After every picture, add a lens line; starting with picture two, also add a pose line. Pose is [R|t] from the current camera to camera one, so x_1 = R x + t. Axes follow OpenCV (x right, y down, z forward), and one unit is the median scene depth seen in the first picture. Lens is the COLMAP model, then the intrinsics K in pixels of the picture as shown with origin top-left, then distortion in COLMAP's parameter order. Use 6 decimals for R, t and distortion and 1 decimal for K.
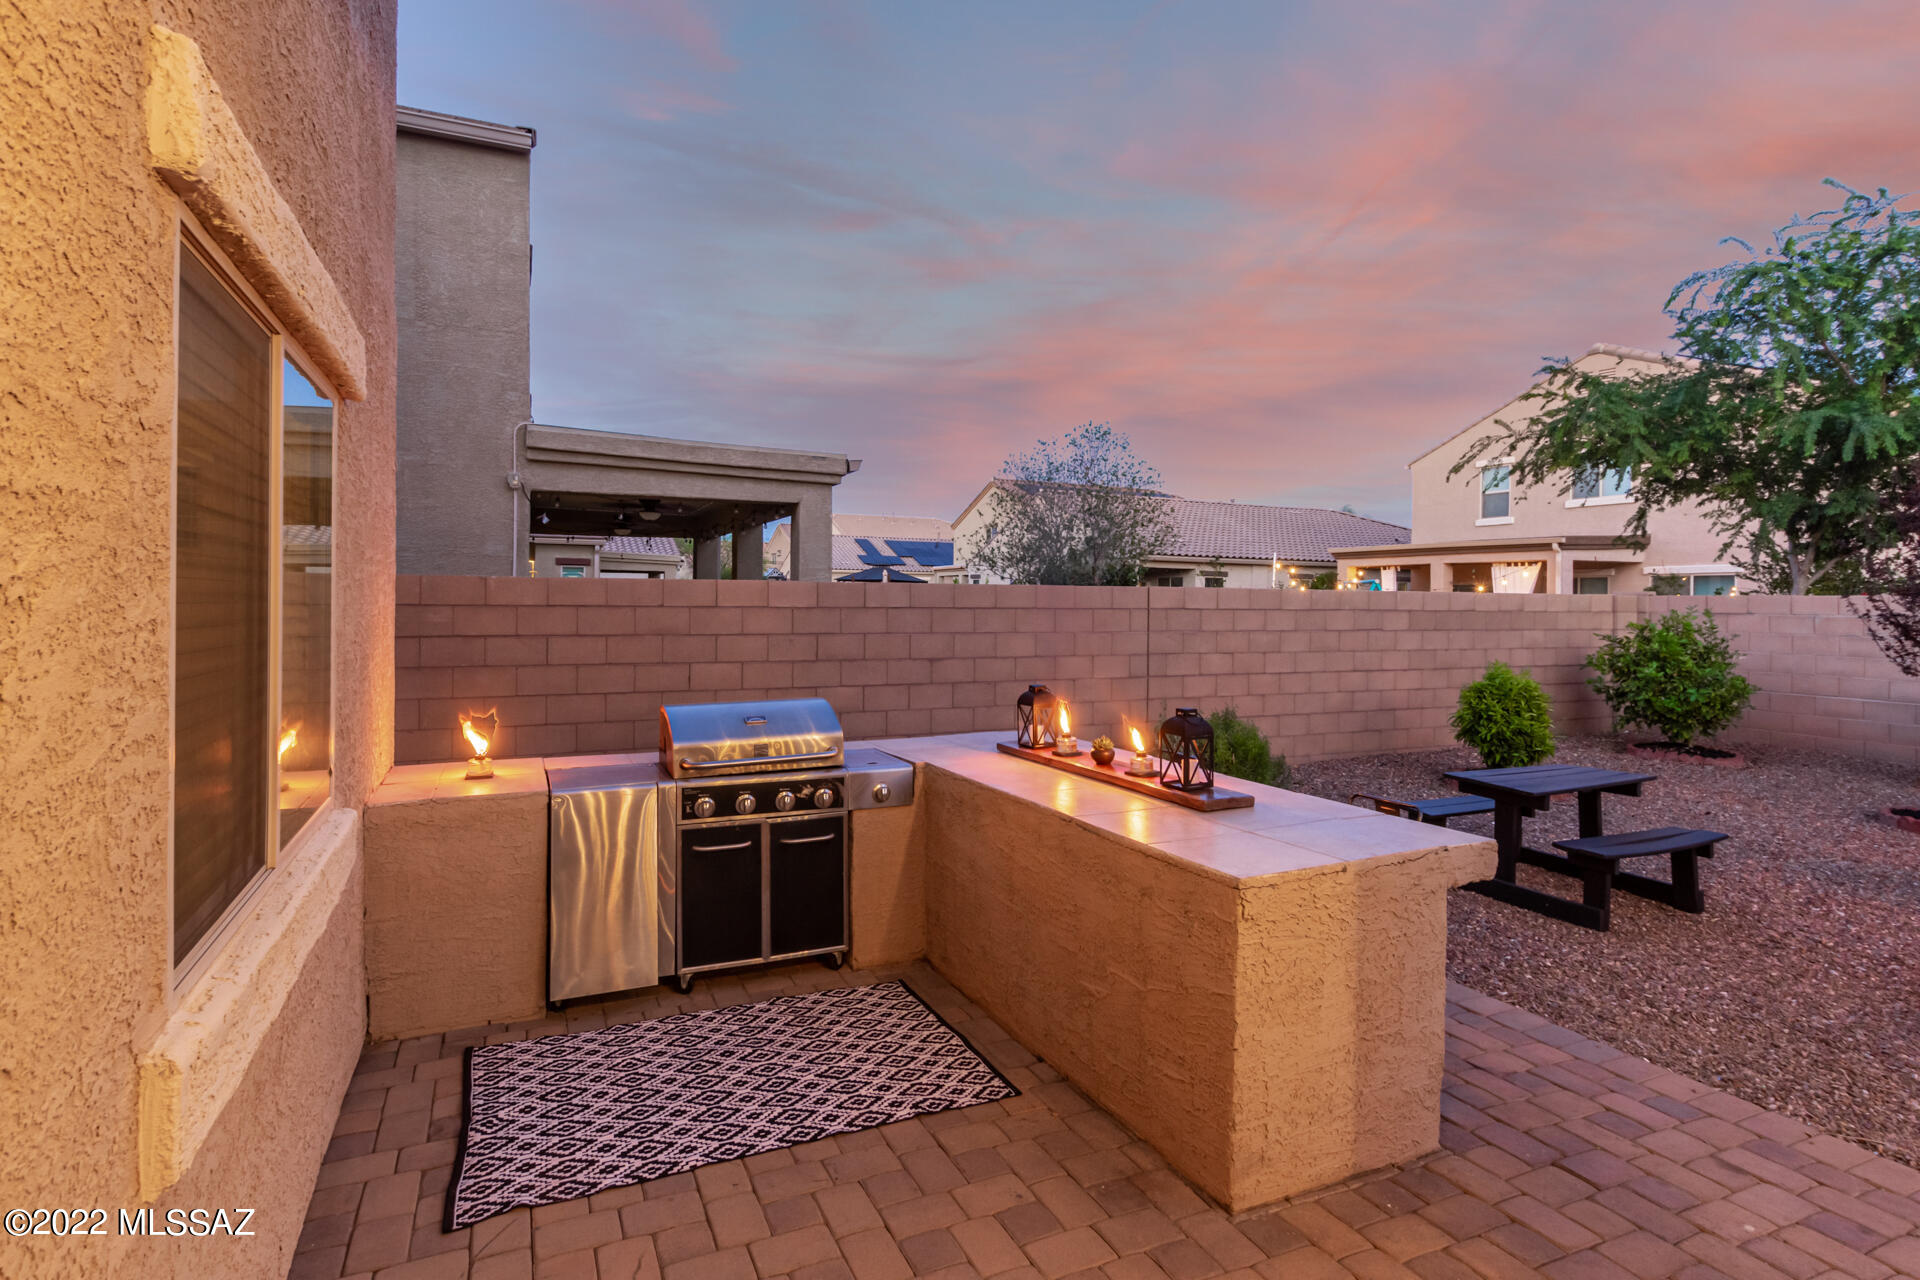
lens RADIAL K [[950.3, 0, 900.1], [0, 950.3, 596.6], [0, 0, 1]] dist [0.020965, -0.007895]
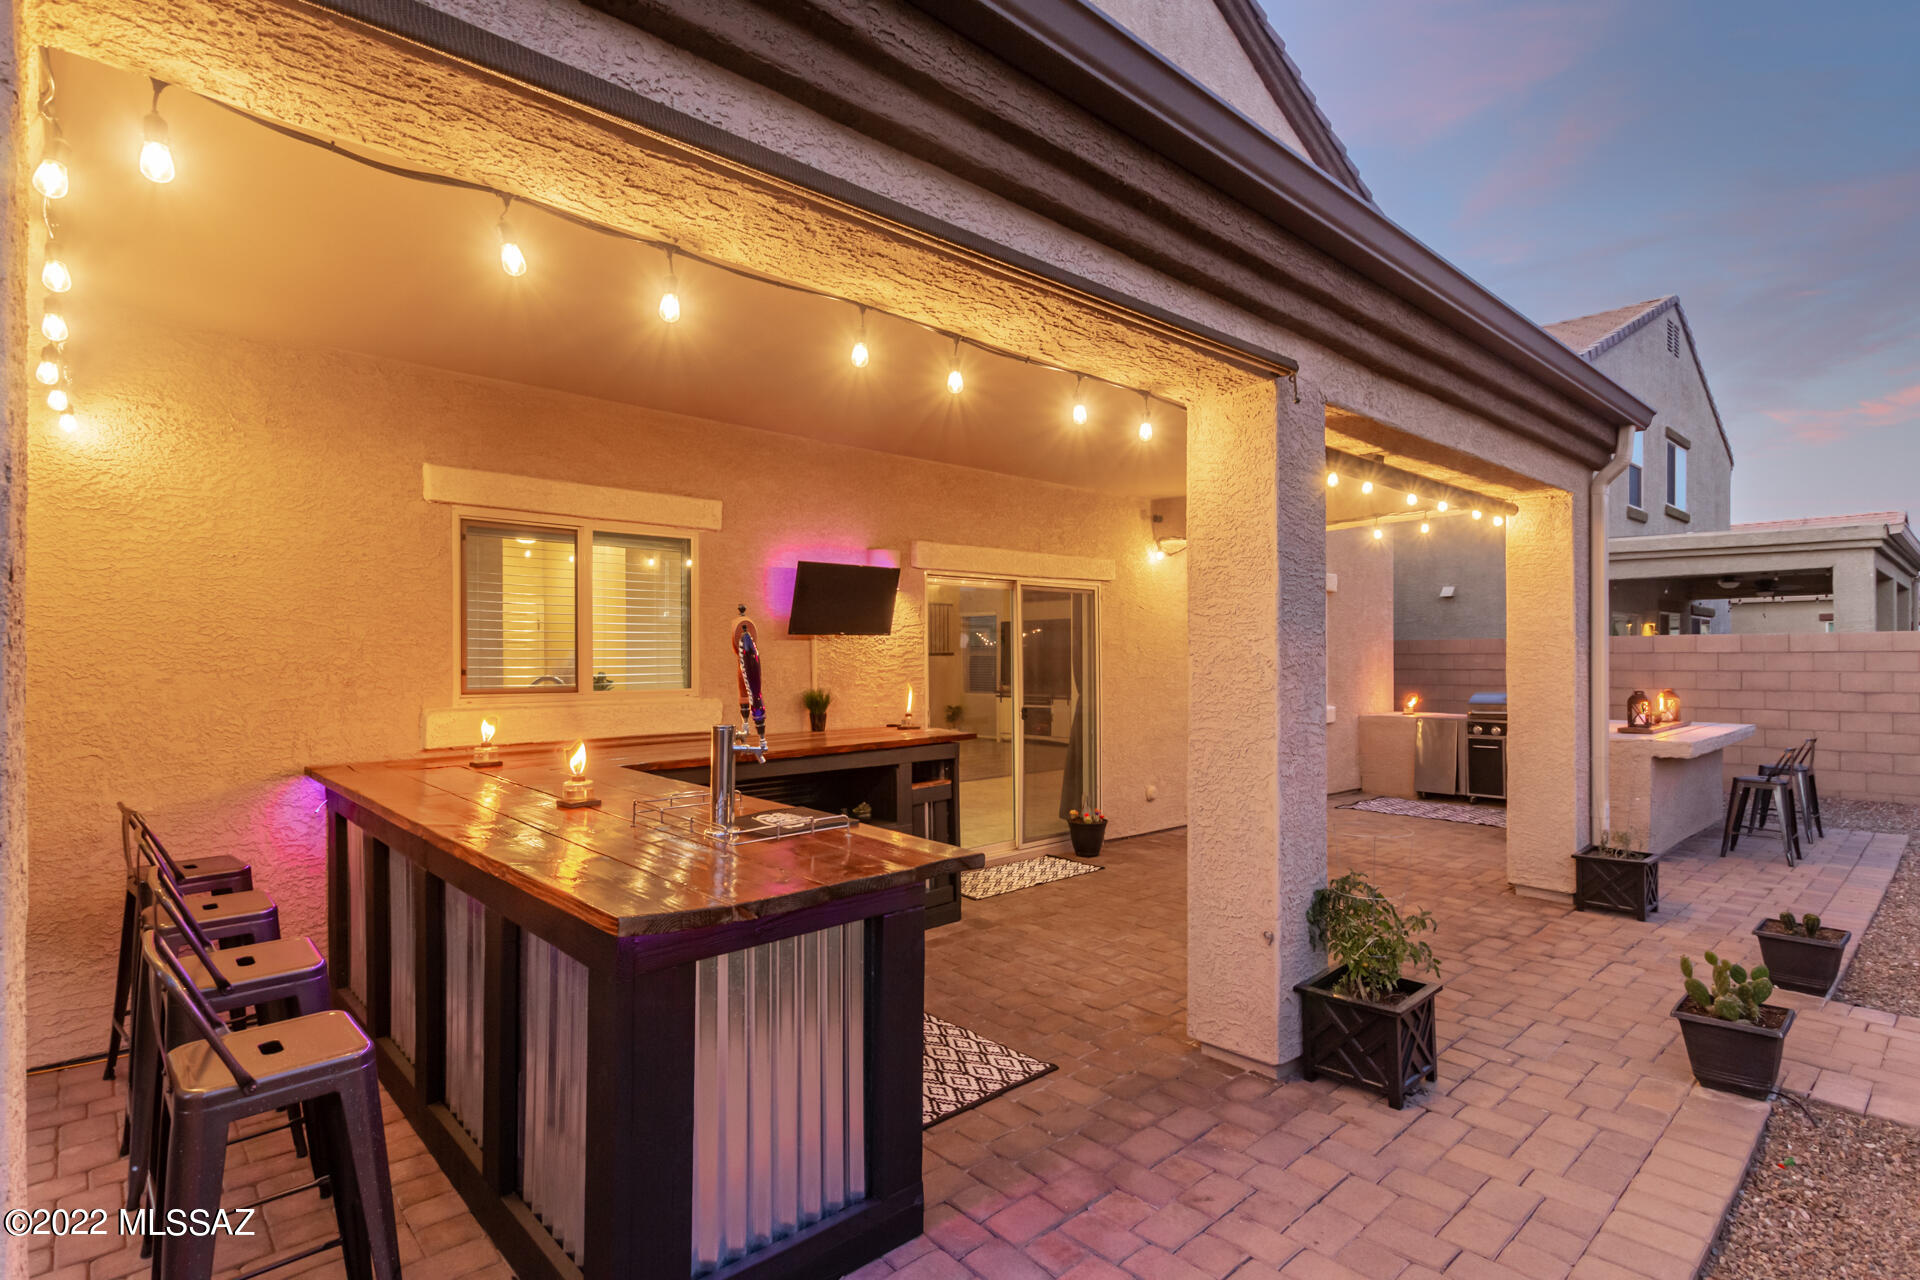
lens RADIAL K [[950.3, 0, 960.2], [0, 950.3, 660.2], [0, 0, 1]] dist [0.020965, -0.007895]
pose [[0.323212, -0.009643, -0.946277, 0.673396], [0.008807, 0.999935, -0.007182, 0.017412], [0.946286, -0.006013, 0.323276, -0.422795]]
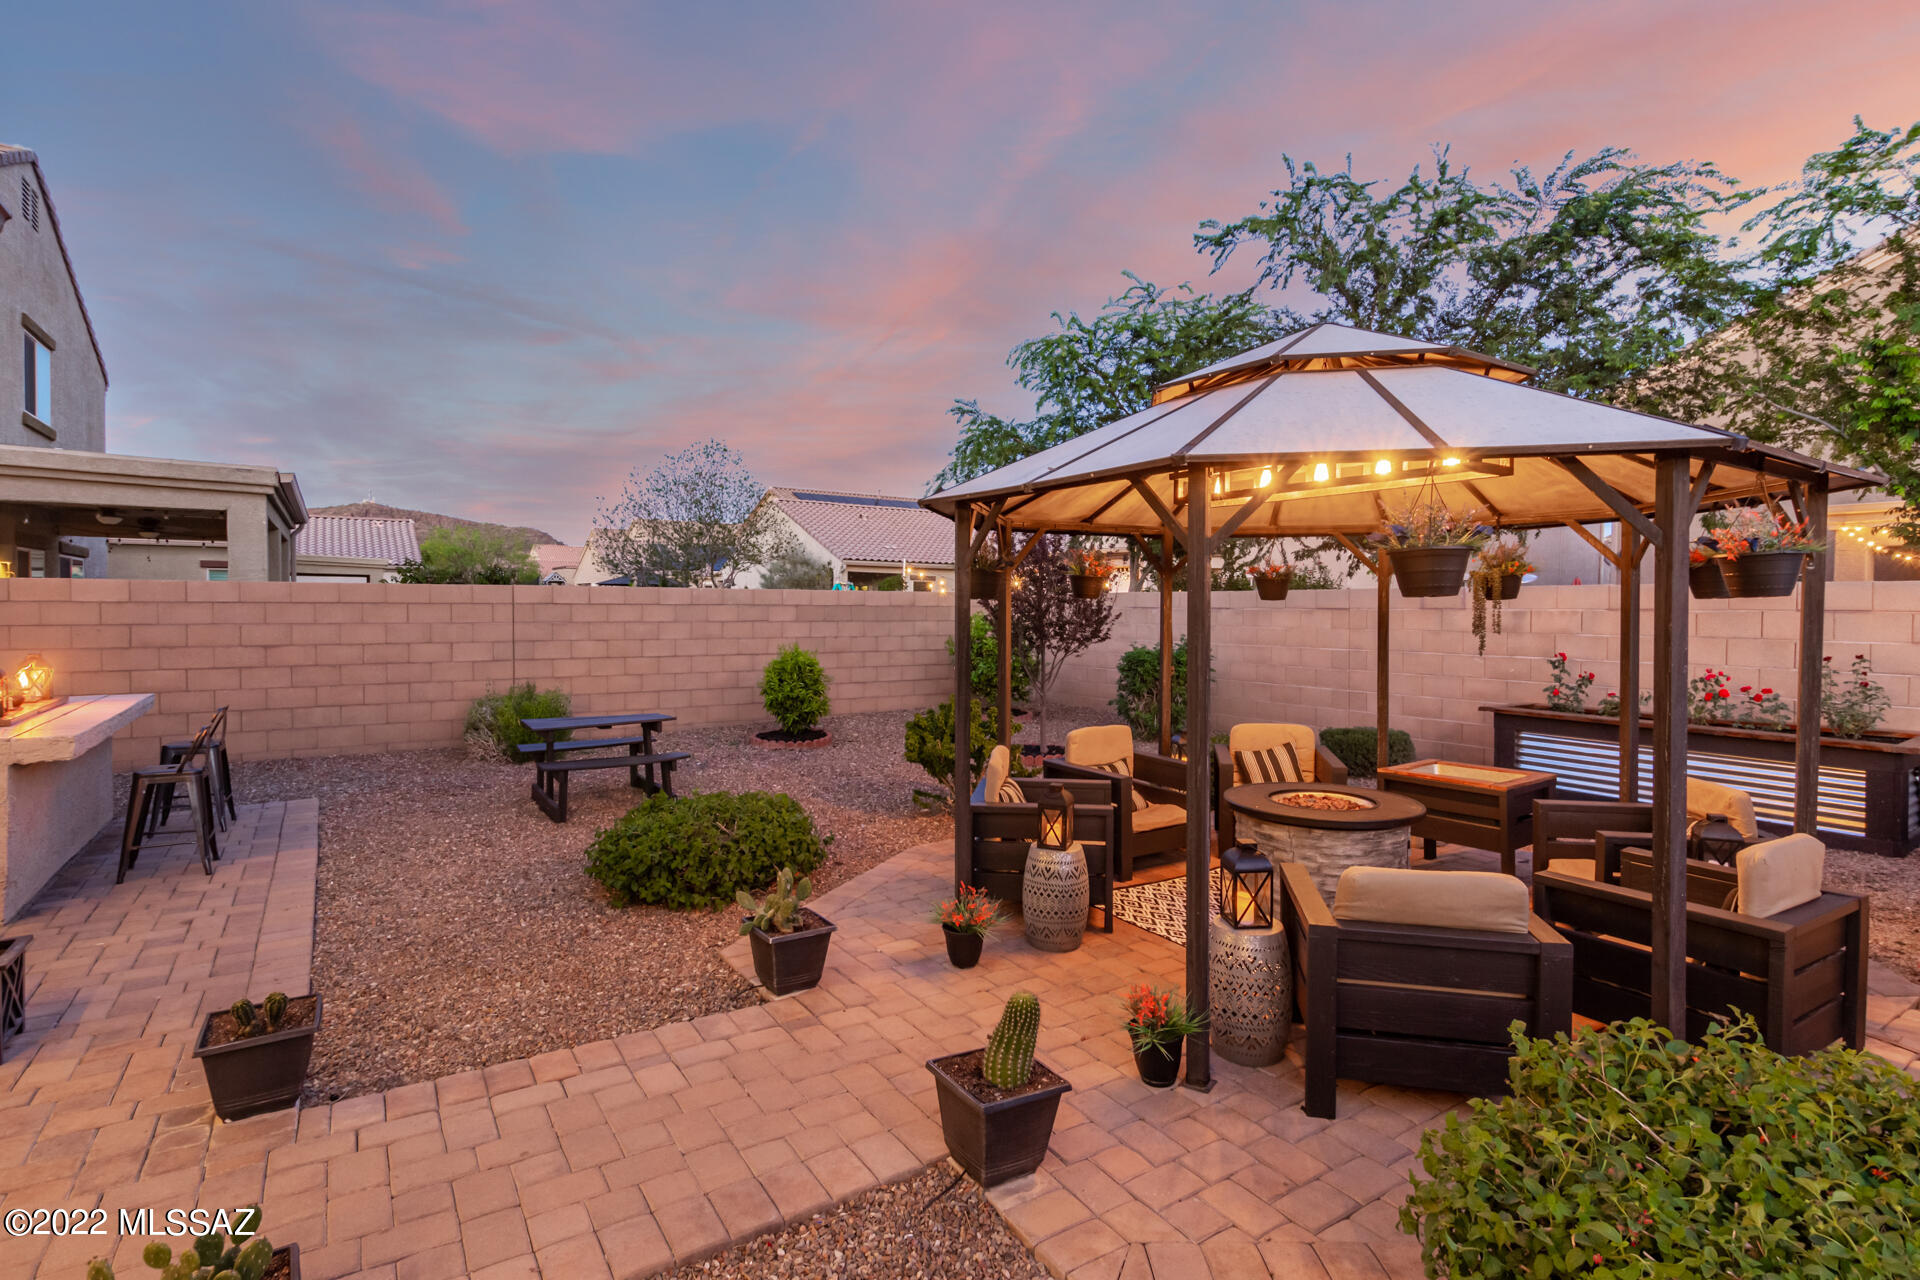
lens RADIAL K [[950.3, 0, 958.9], [0, 950.3, 623.7], [0, 0, 1]] dist [0.020965, -0.007895]
pose [[0.986466, -0.007107, 0.163812, 0.547042], [0.003487, 0.999744, 0.022376, 0.011587], [-0.163929, -0.021502, 0.986238, -0.246366]]
